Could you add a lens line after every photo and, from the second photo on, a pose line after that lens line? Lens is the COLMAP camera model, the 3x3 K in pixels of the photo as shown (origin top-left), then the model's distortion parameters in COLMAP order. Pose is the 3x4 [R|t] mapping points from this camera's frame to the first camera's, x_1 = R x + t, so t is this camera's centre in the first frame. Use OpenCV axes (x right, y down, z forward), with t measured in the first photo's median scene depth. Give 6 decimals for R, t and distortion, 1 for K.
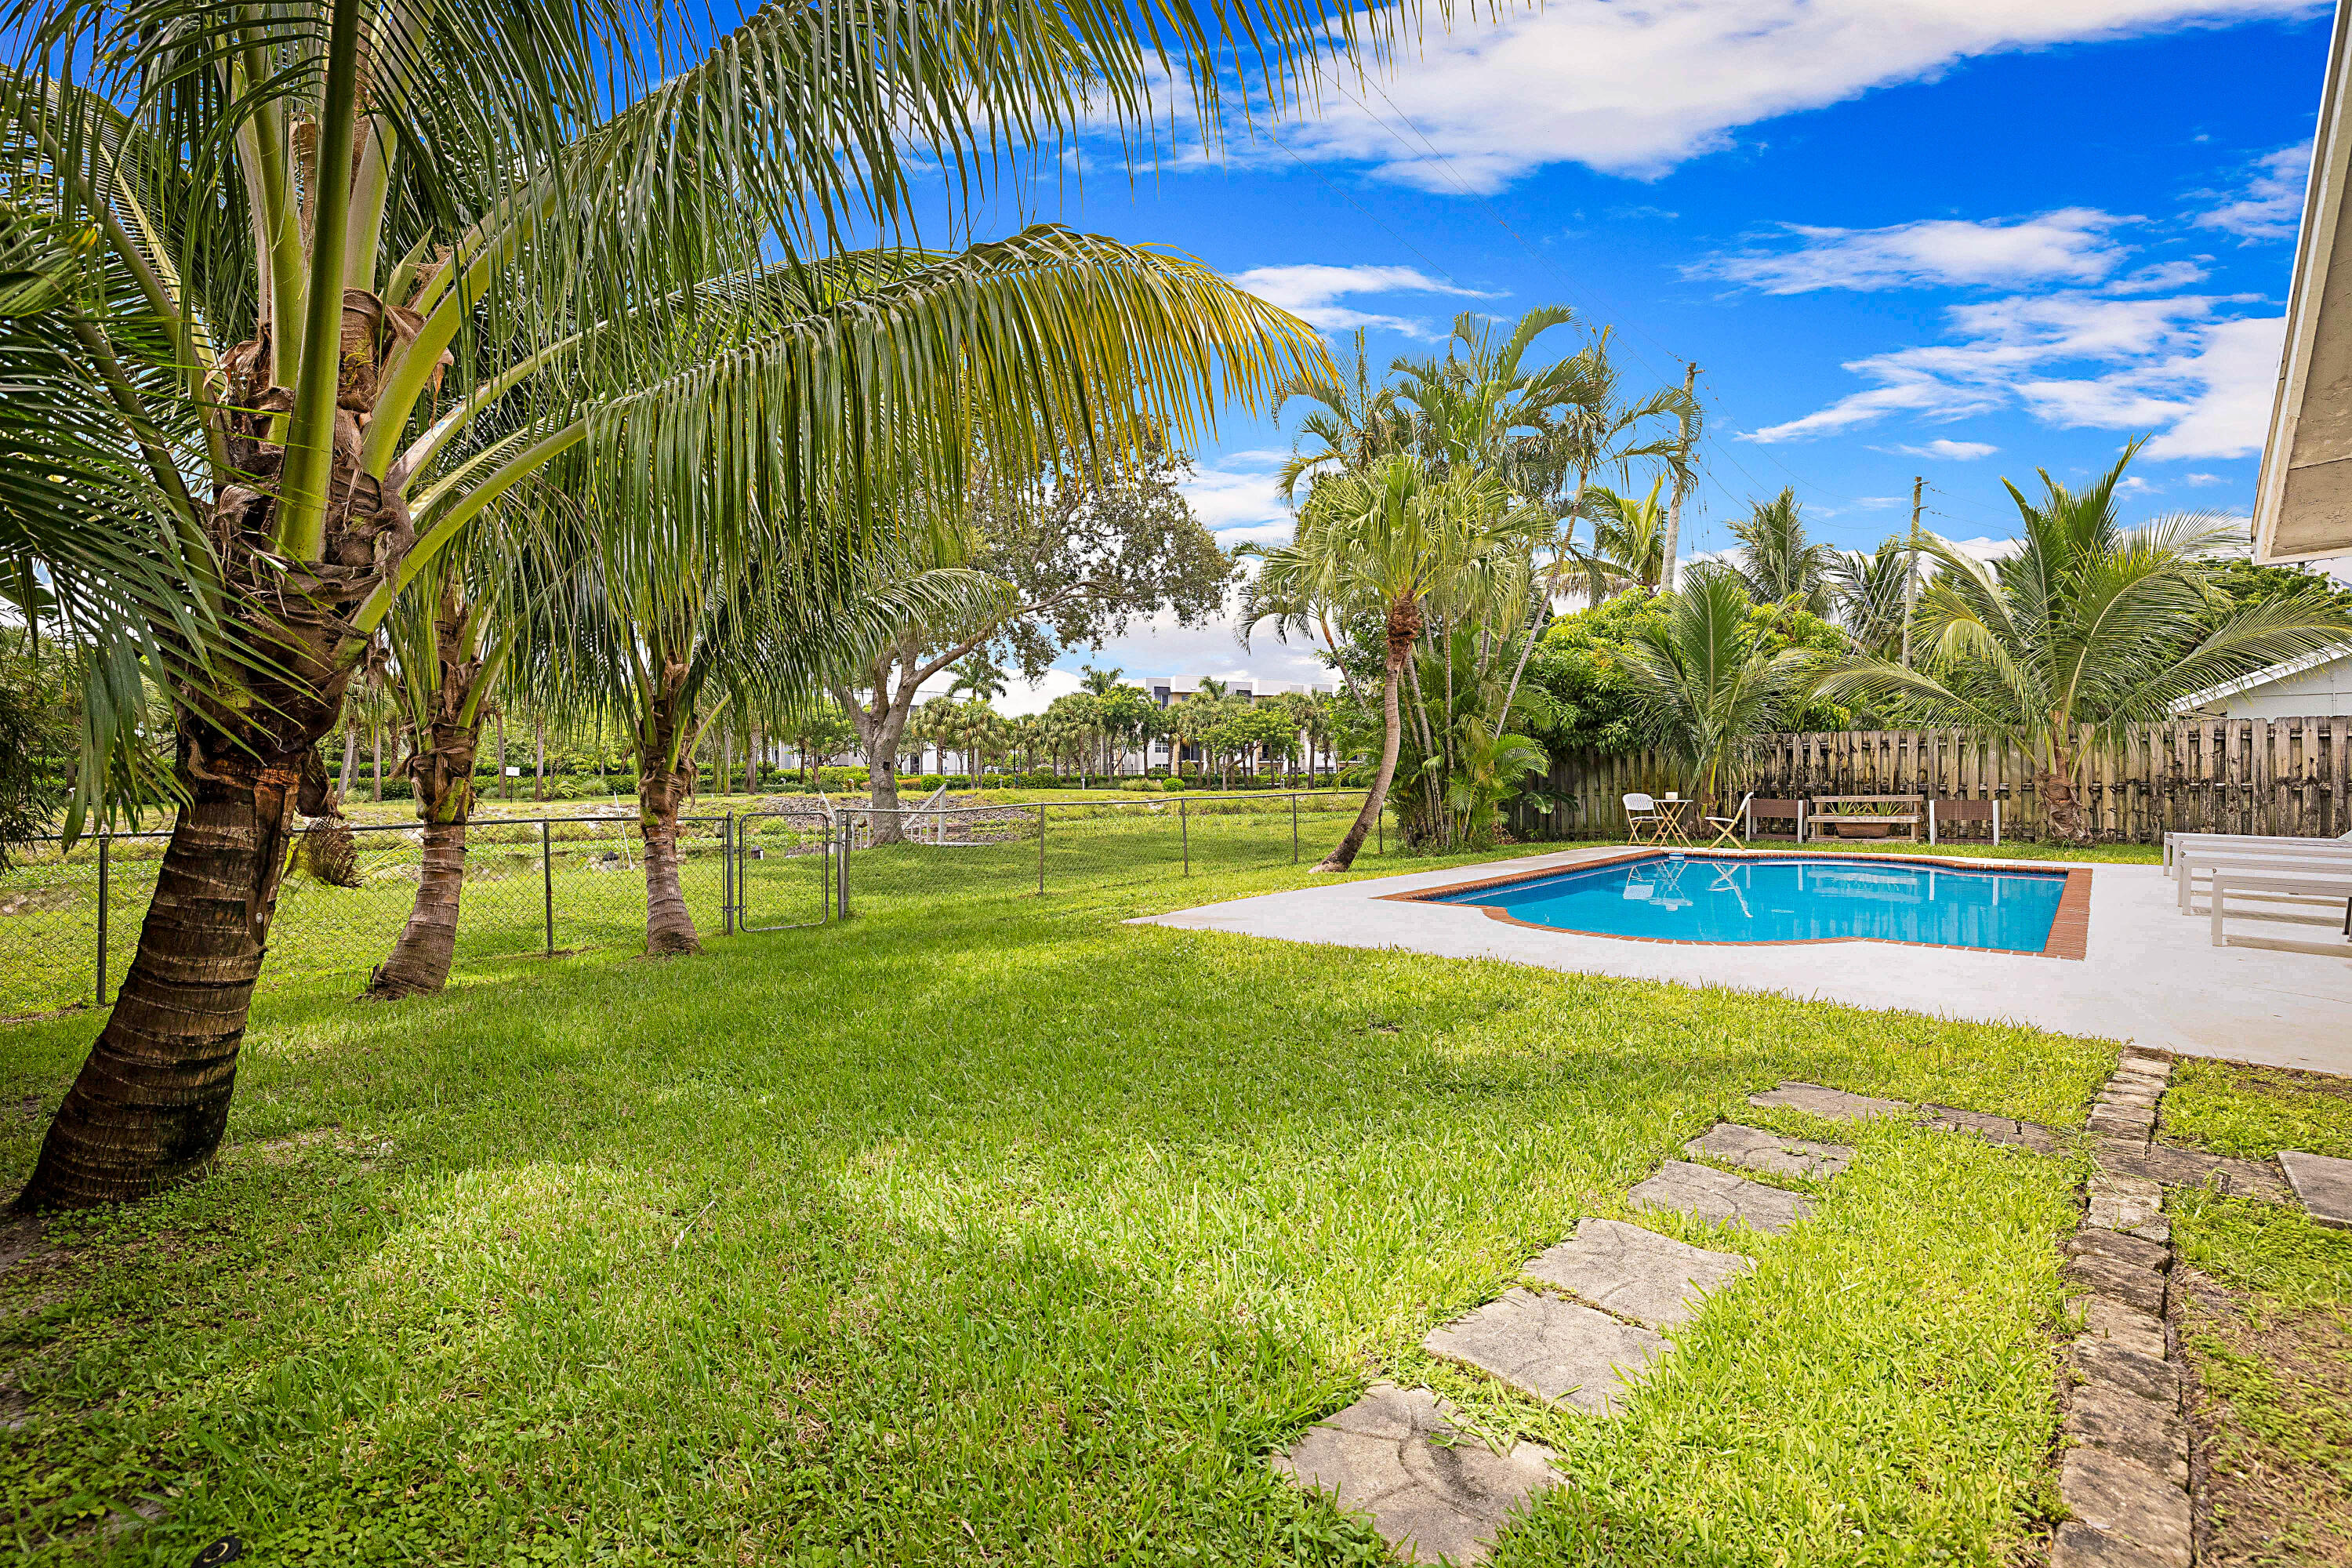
lens RADIAL K [[1051.8, 0, 1162.2], [0, 1051.8, 783.9], [0, 0, 1]] dist [-0.004669, 0.001665]
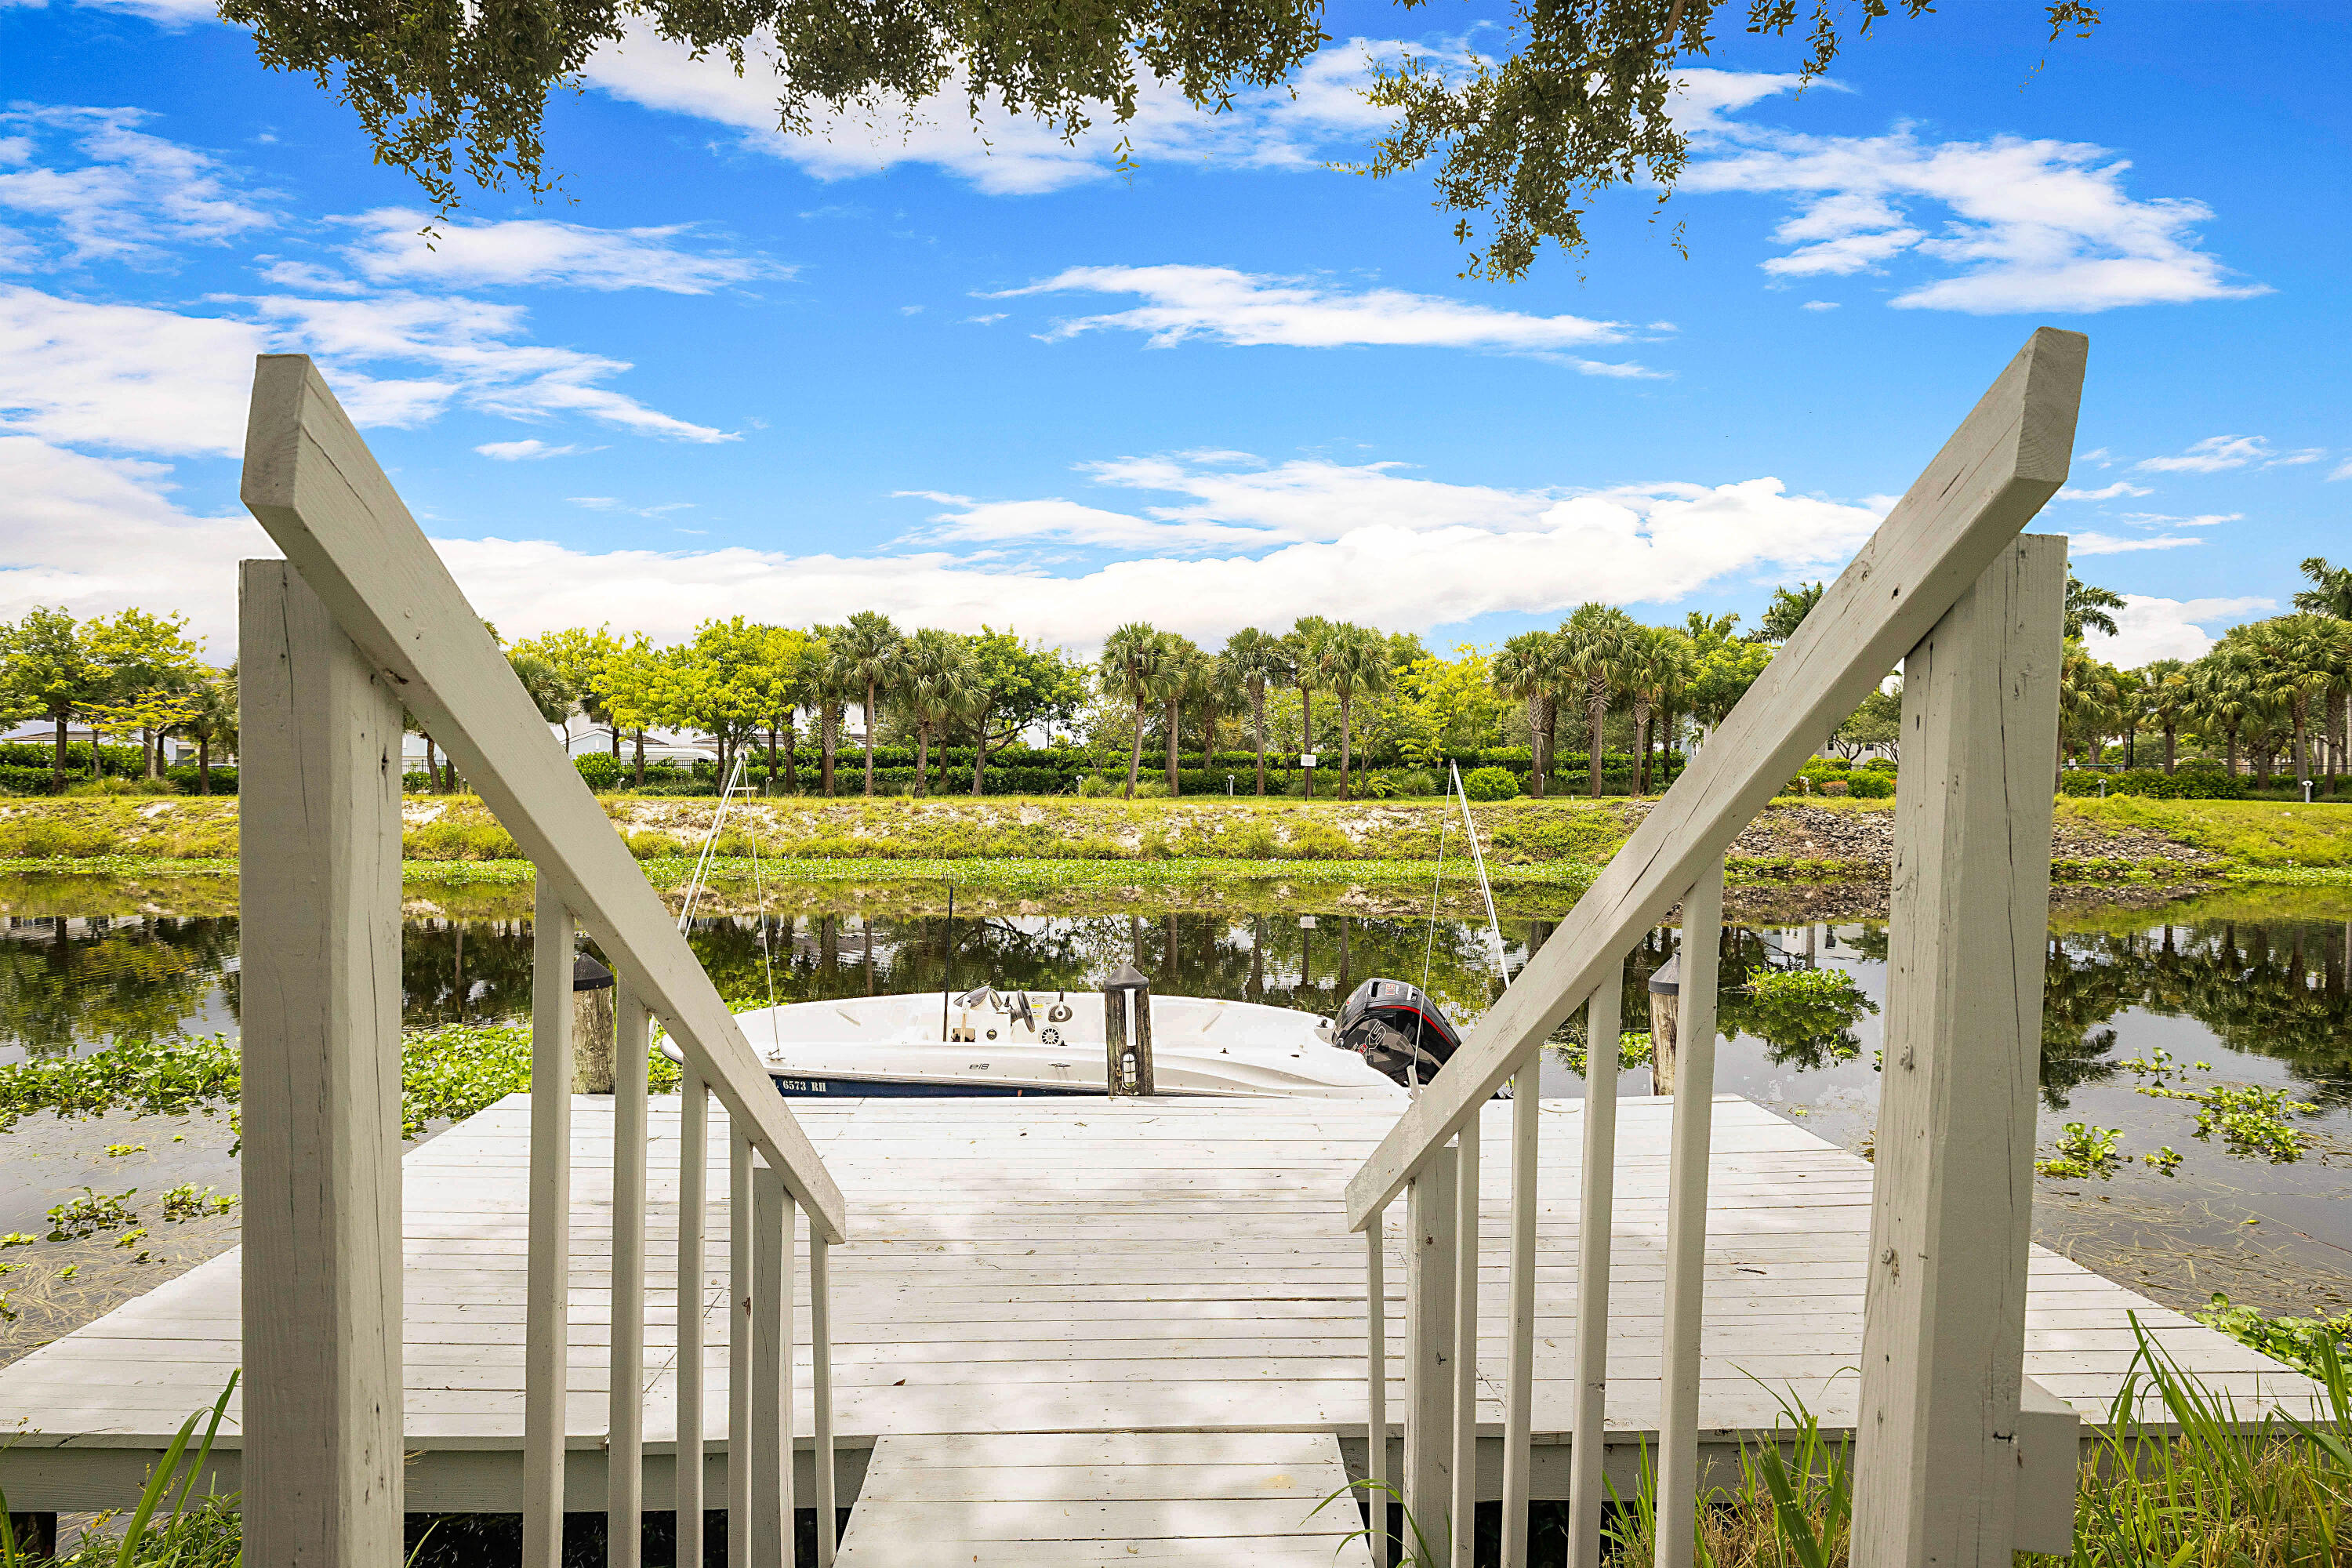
lens RADIAL K [[1175.1, 0, 1167.7], [0, 1175.1, 805.5], [0, 0, 1]] dist [0.001652, -0.000999]
pose [[0.695395, 0.023482, -0.718244, -0.279045], [-0.014585, 0.999721, 0.018563, 0.022200], [0.718479, -0.002433, 0.695544, 1.219718]]
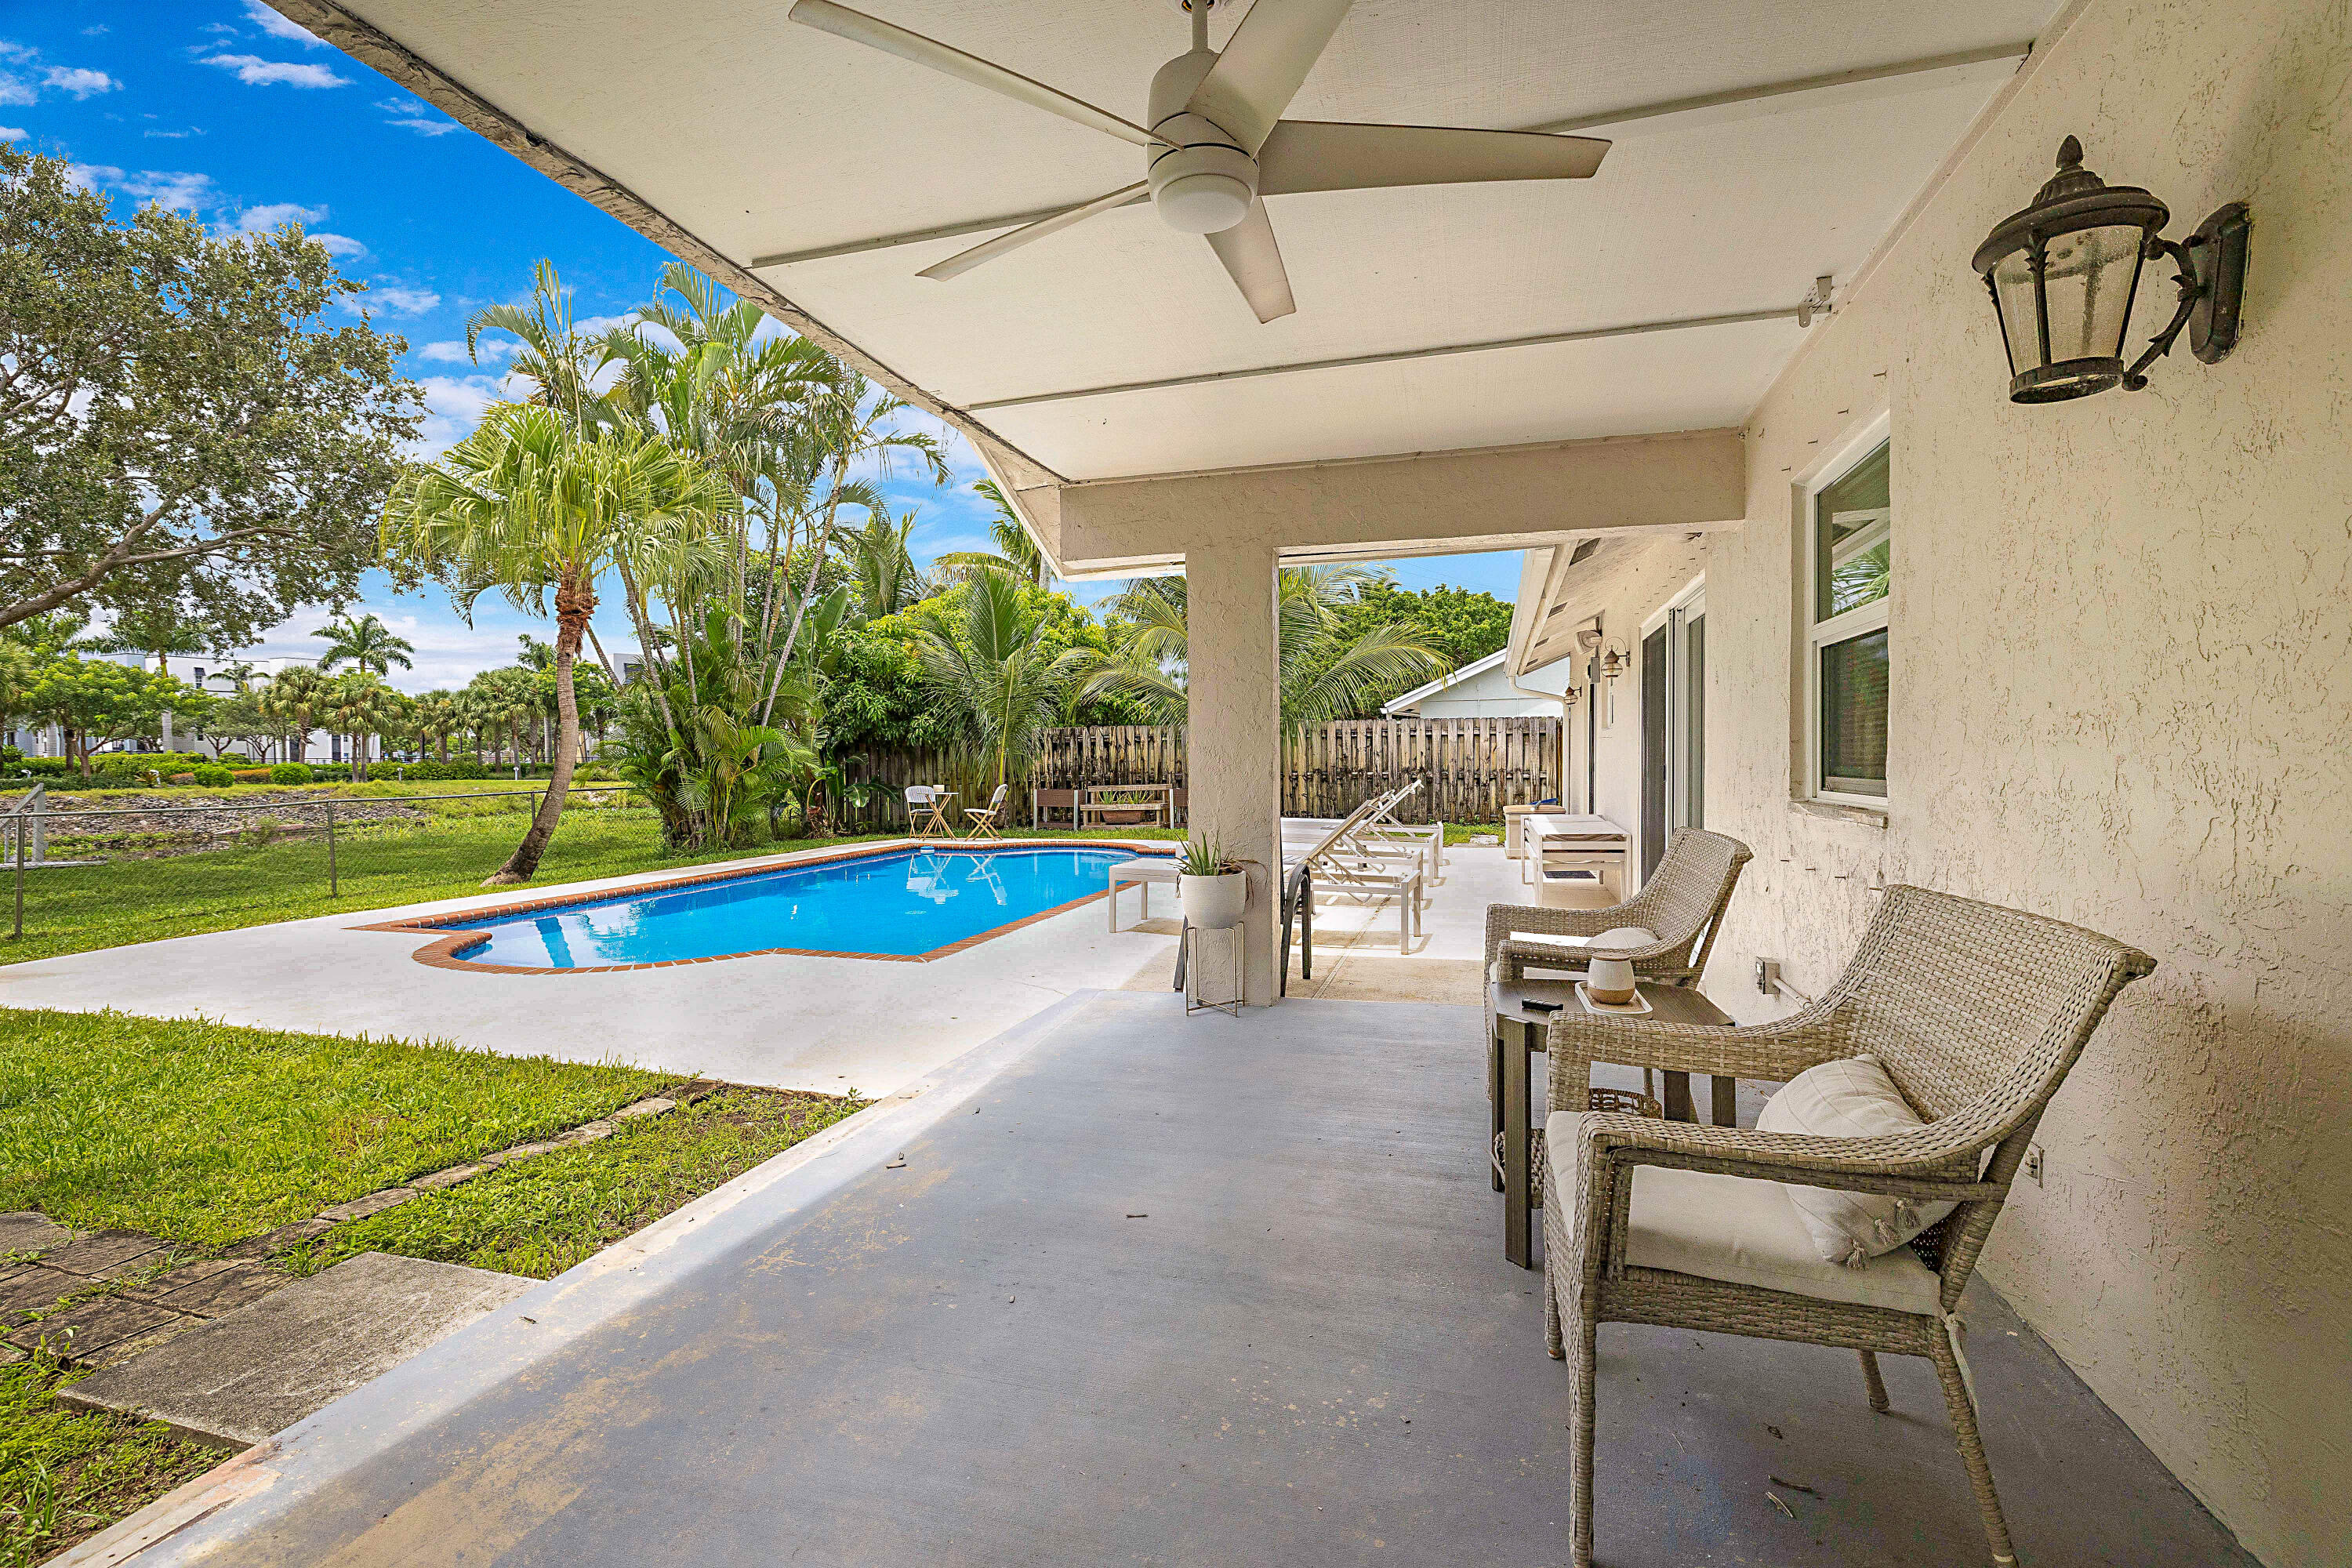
lens RADIAL K [[1051.8, 0, 1168.1], [0, 1051.8, 786.6], [0, 0, 1]] dist [-0.004669, 0.001665]
pose [[0.906635, -0.014165, 0.421677, 0.252329], [0.007149, 0.999809, 0.018214, -0.007145], [-0.421854, -0.013499, 0.906563, -0.009131]]
